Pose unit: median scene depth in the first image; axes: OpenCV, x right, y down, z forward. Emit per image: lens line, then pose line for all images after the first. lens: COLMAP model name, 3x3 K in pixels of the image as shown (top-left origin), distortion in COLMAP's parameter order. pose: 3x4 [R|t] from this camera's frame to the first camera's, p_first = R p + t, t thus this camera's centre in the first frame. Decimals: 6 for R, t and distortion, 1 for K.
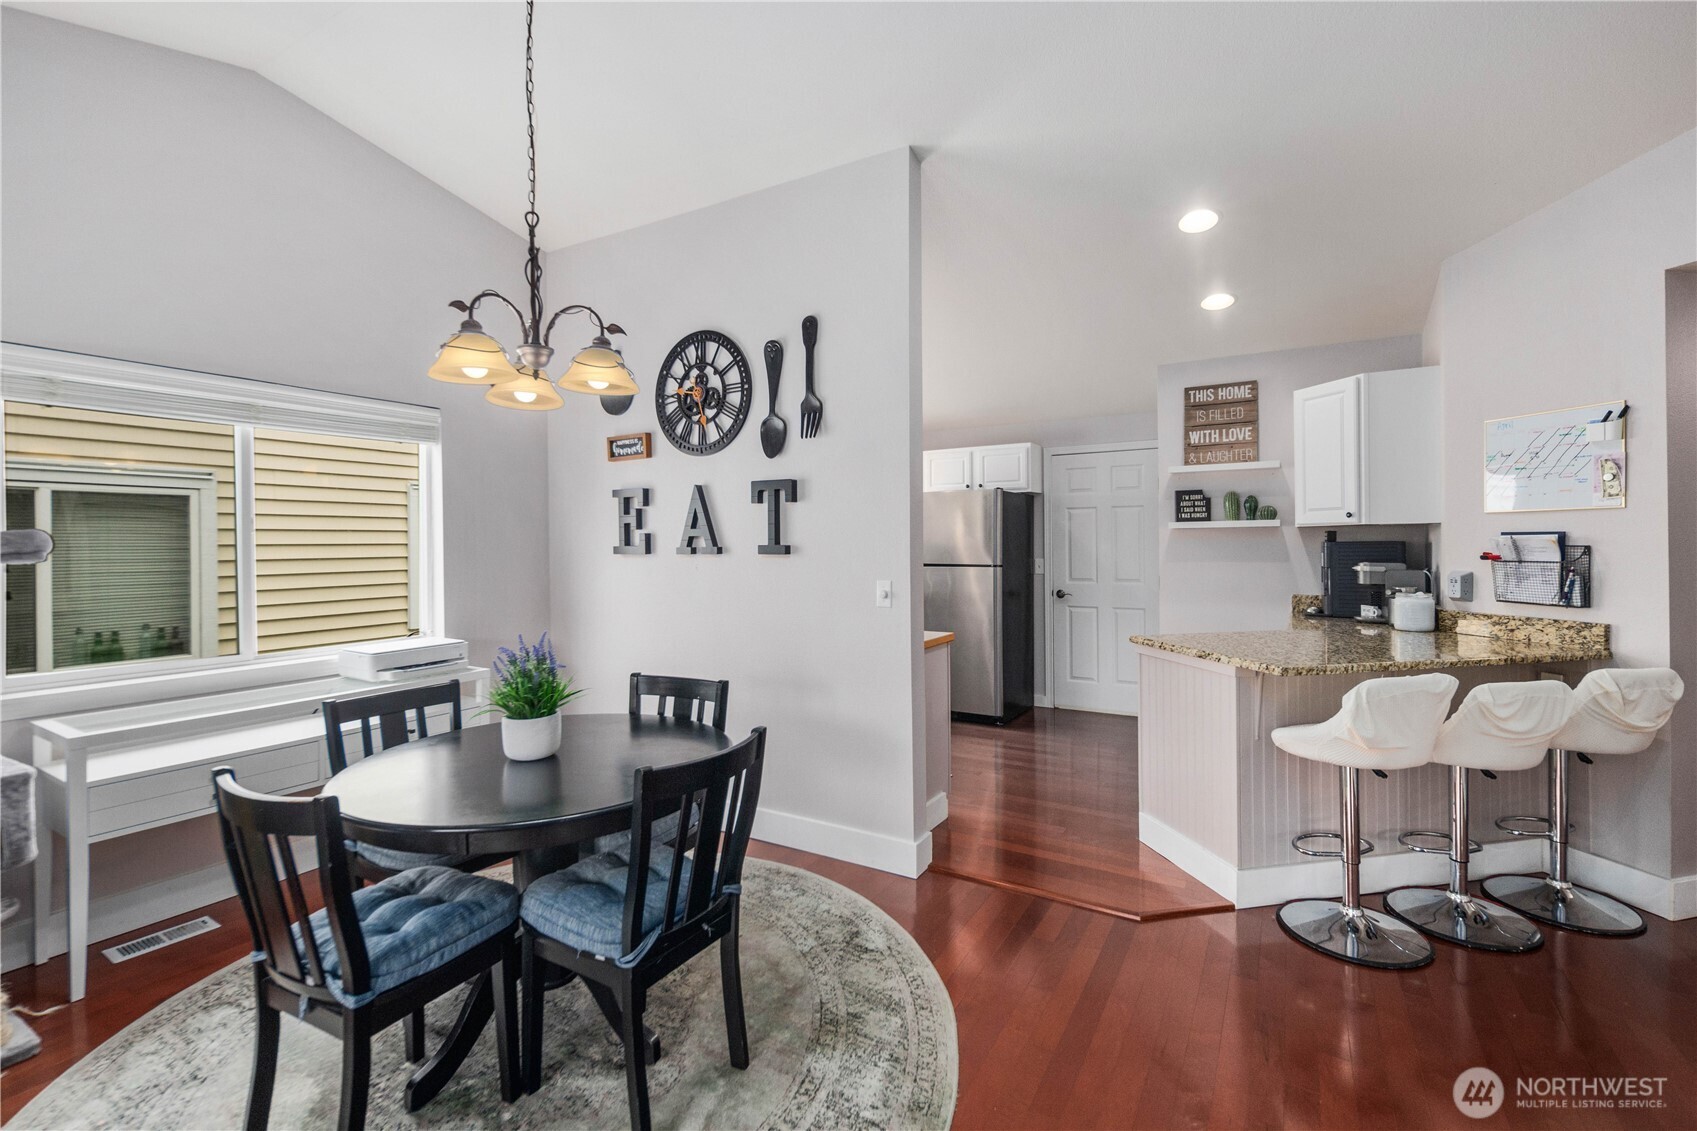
lens RADIAL K [[739.5, 0, 846.3], [0, 739.5, 546.4], [0, 0, 1]] dist [0.001153, -0.001193]
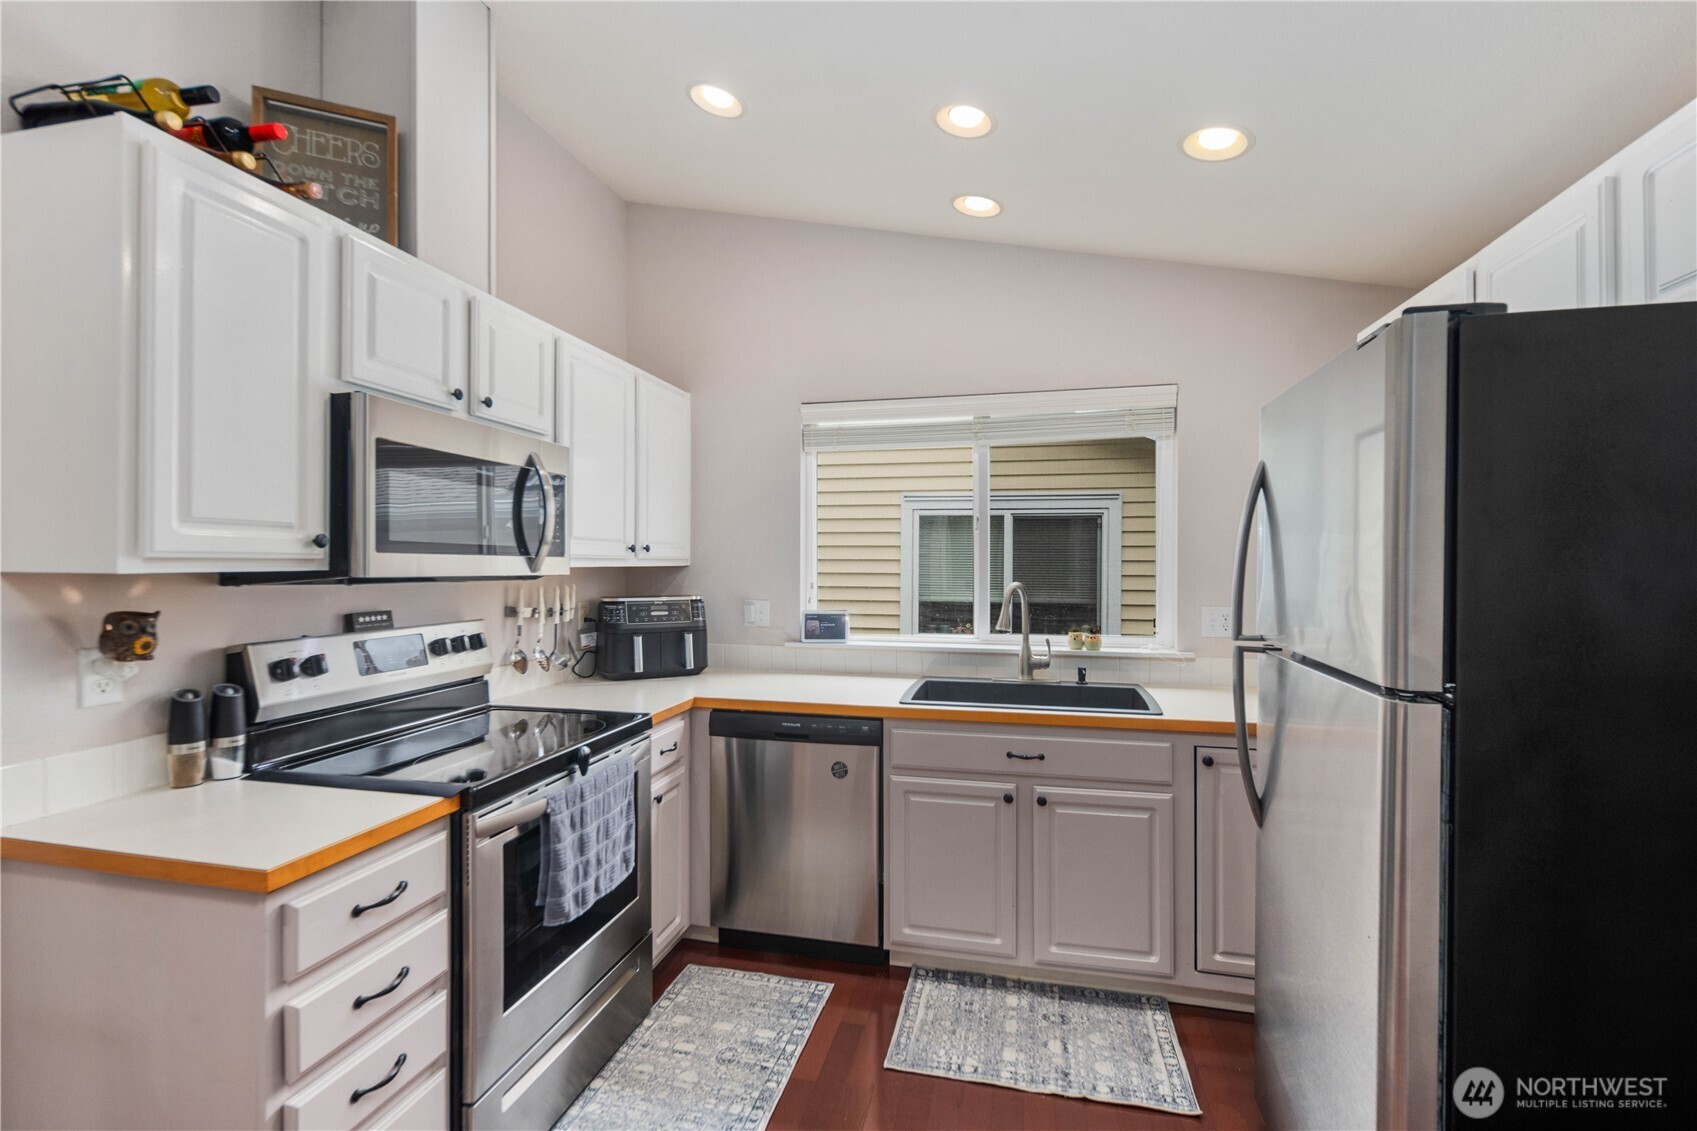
lens RADIAL K [[751.1, 0, 847.2], [0, 751.1, 558.3], [0, 0, 1]] dist [0.003384, -0.000035]
pose [[0.302928, 0.008153, -0.952979, 0.547273], [-0.007603, 0.999952, 0.006139, -0.017388], [0.952983, 0.005385, 0.302975, 1.207686]]
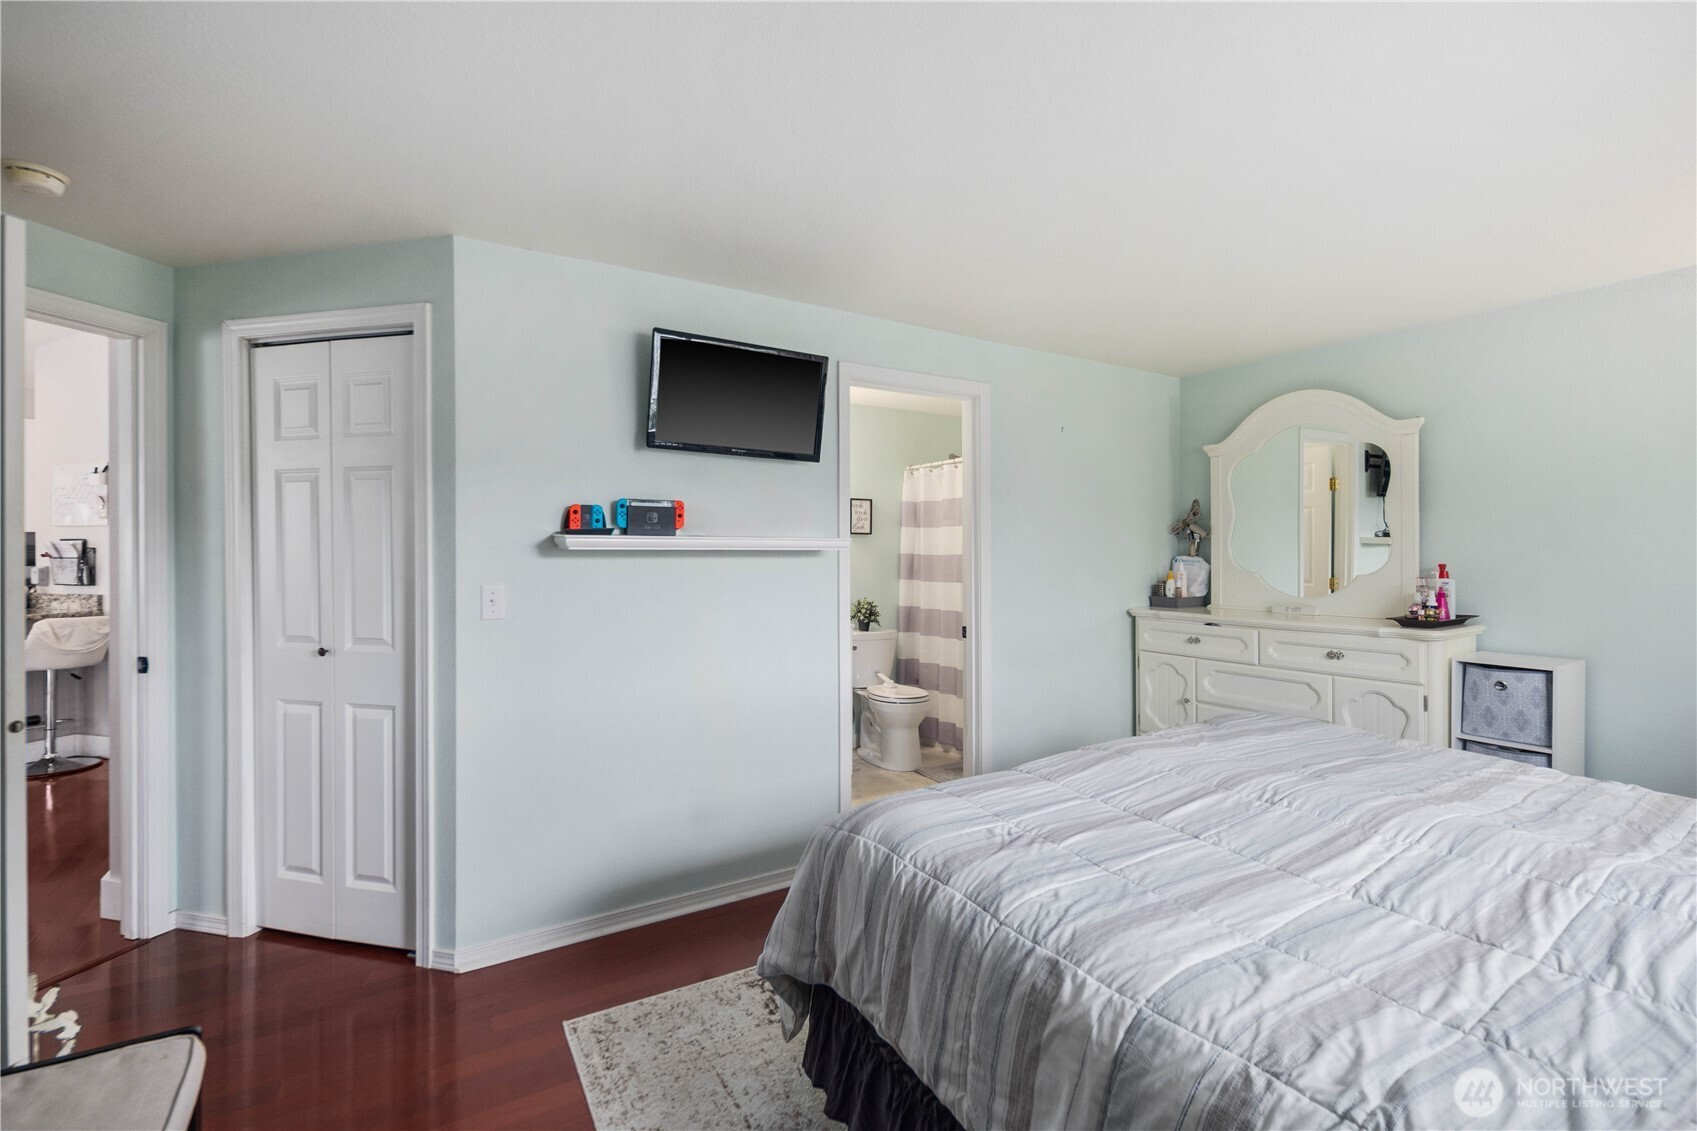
lens RADIAL K [[751.1, 0, 847.2], [0, 751.1, 558.3], [0, 0, 1]] dist [0.003384, -0.000035]
pose [[0.451333, 0.001586, 0.892354, 0.218856], [-0.003687, 0.999993, 0.000087, 0.013241], [-0.892348, -0.003329, 0.451335, -1.021808]]
